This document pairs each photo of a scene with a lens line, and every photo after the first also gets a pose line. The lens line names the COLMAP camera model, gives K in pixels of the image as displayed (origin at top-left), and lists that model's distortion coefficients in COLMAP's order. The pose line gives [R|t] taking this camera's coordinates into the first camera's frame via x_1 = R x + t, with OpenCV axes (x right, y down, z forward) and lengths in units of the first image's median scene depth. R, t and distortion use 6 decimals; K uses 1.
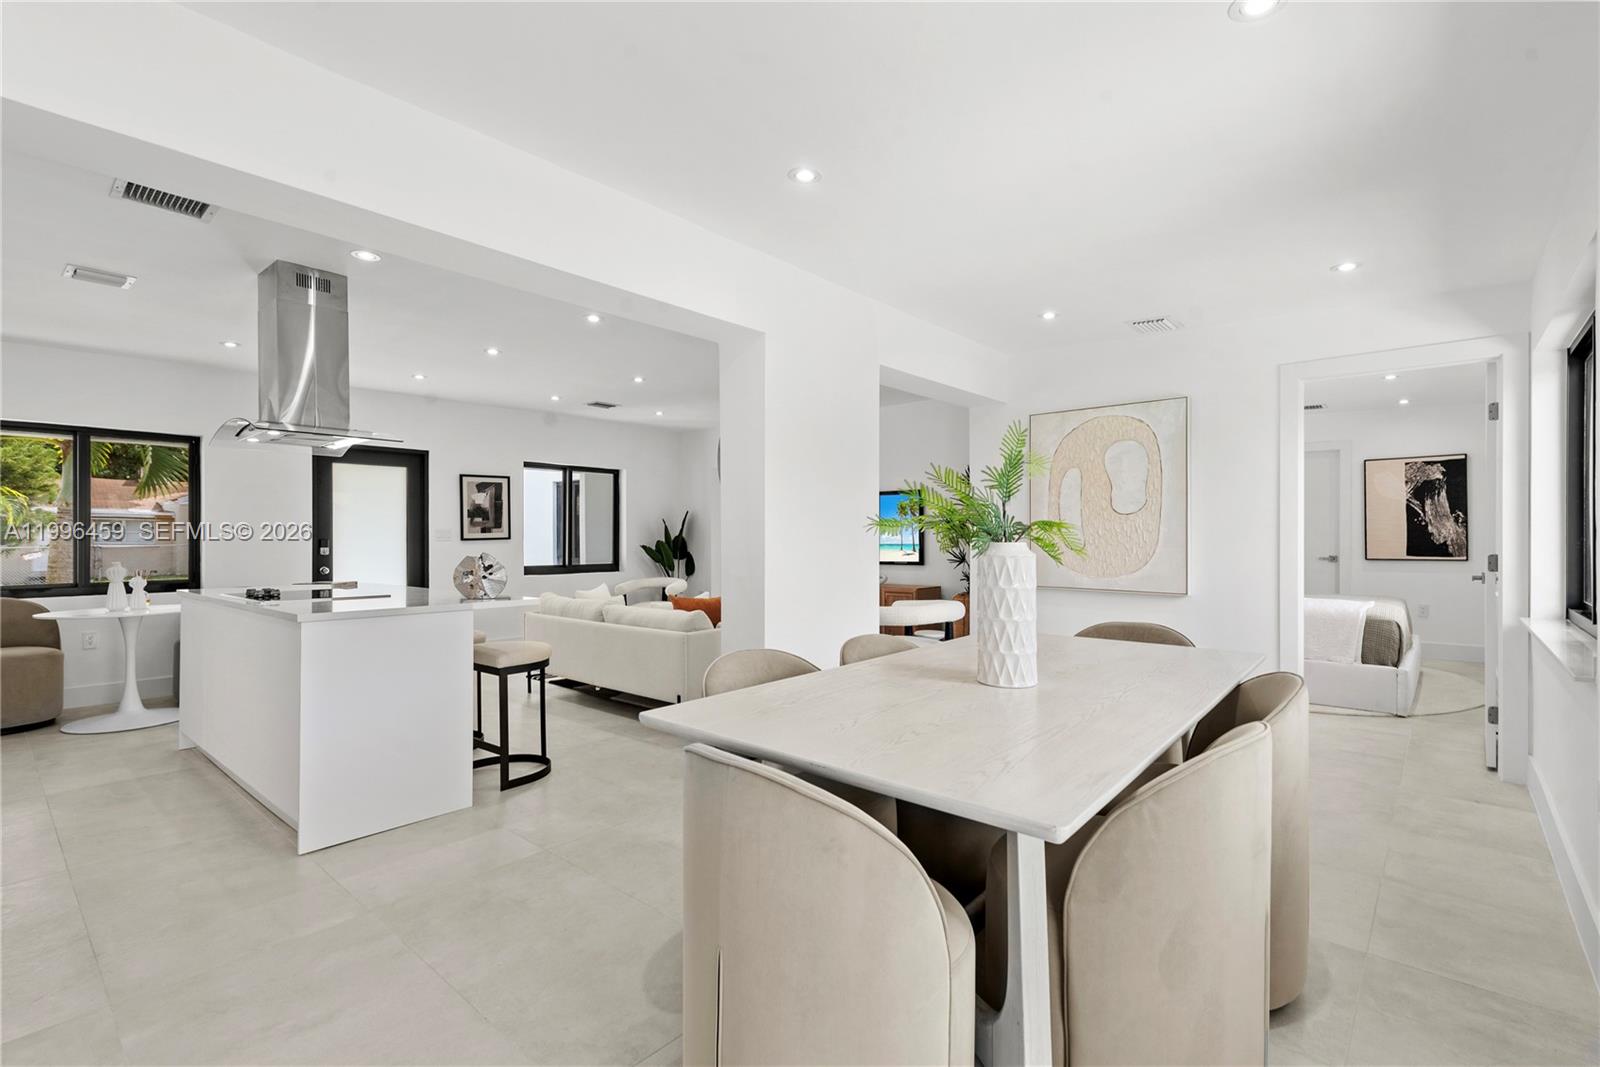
lens RADIAL K [[722.2, 0, 812.6], [0, 722.2, 537.6], [0, 0, 1]] dist [0.012331, -0.000214]
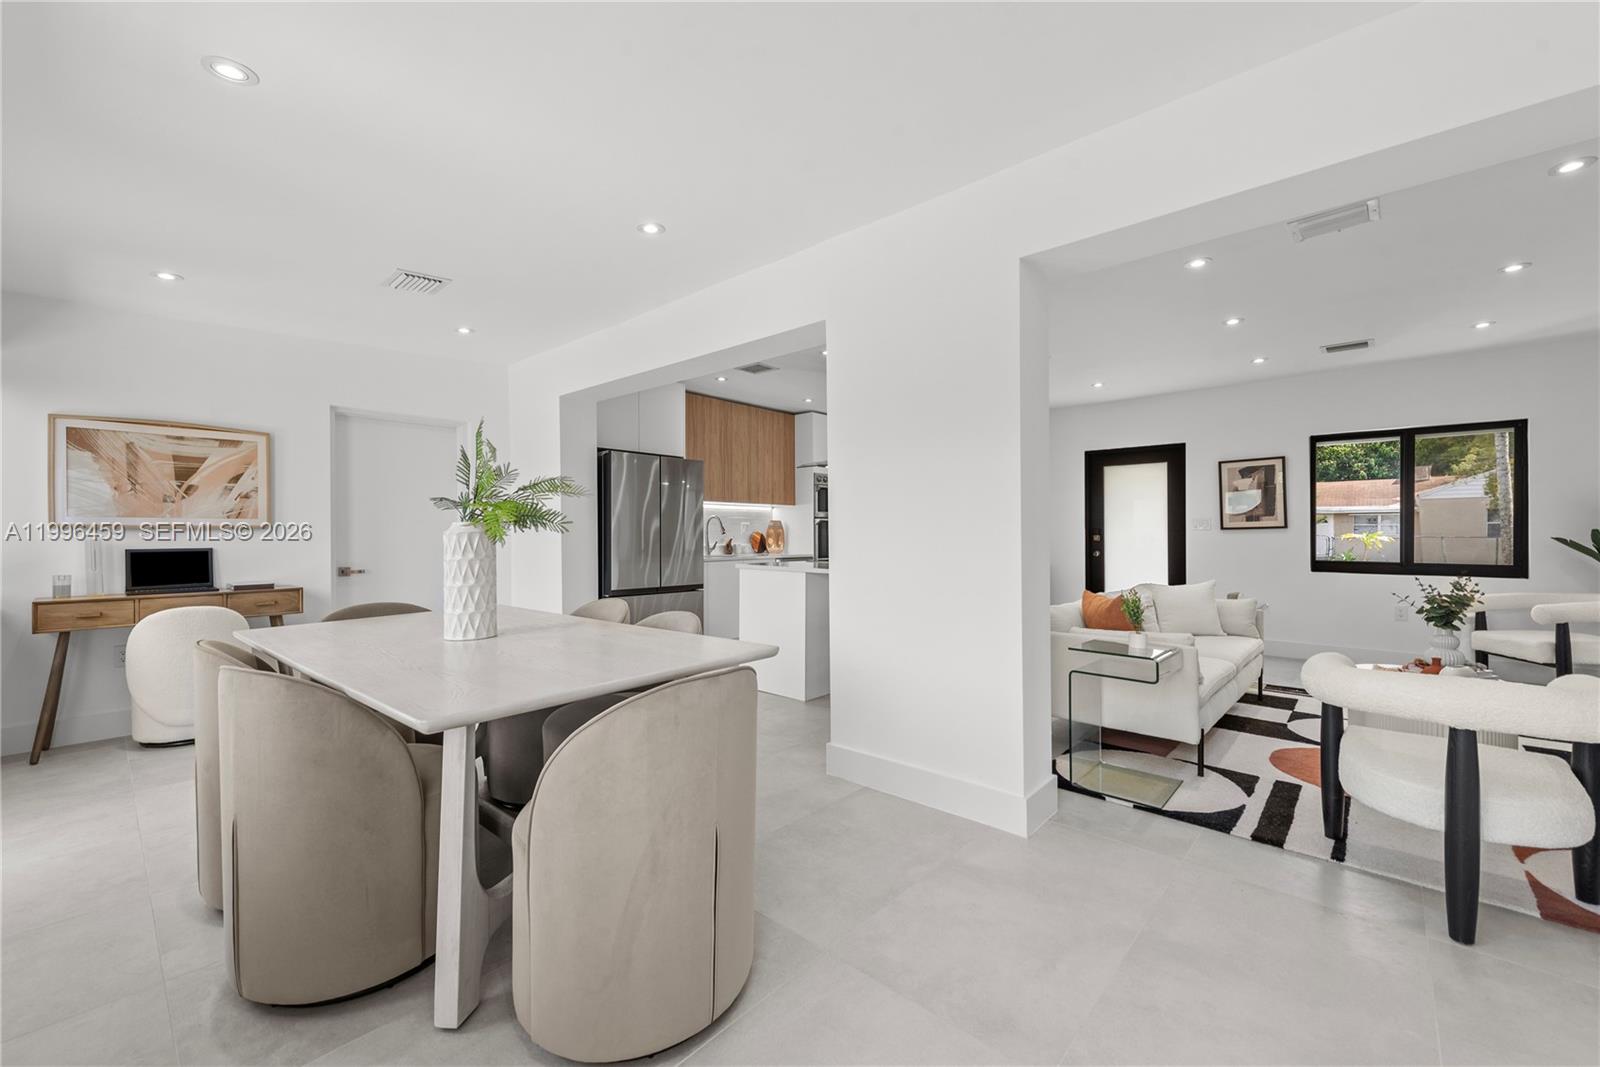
lens RADIAL K [[636.0, 0, 789.3], [0, 636.0, 535.3], [0, 0, 1]] dist [0.006686, -0.001845]
pose [[0.009446, 0.009918, -0.999906, 0.376270], [0.008005, 0.999918, 0.009993, -0.001626], [0.999923, -0.008099, 0.009365, 0.428218]]
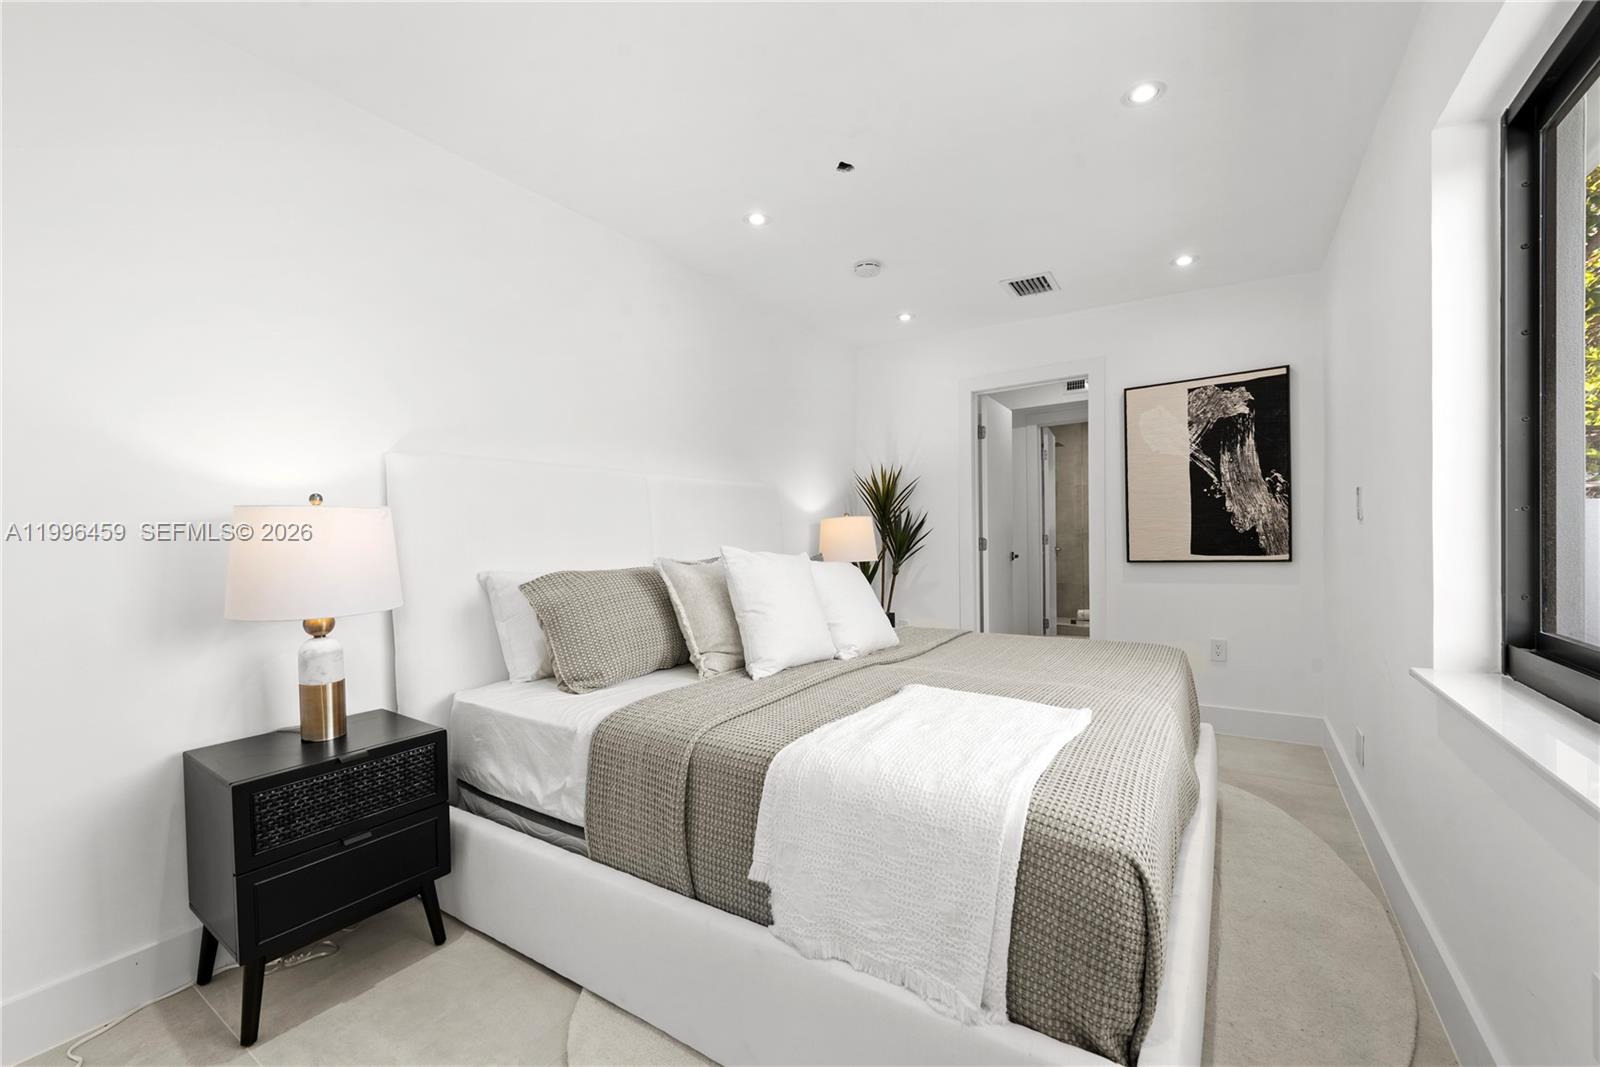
lens RADIAL K [[636.0, 0, 801.7], [0, 636.0, 549.5], [0, 0, 1]] dist [0.006686, -0.001845]
pose [[0.992008, -0.021983, 0.124247, 0.463887], [0.019482, 0.999583, 0.021306, 0.005072], [-0.124663, -0.018715, 0.992023, 0.558370]]
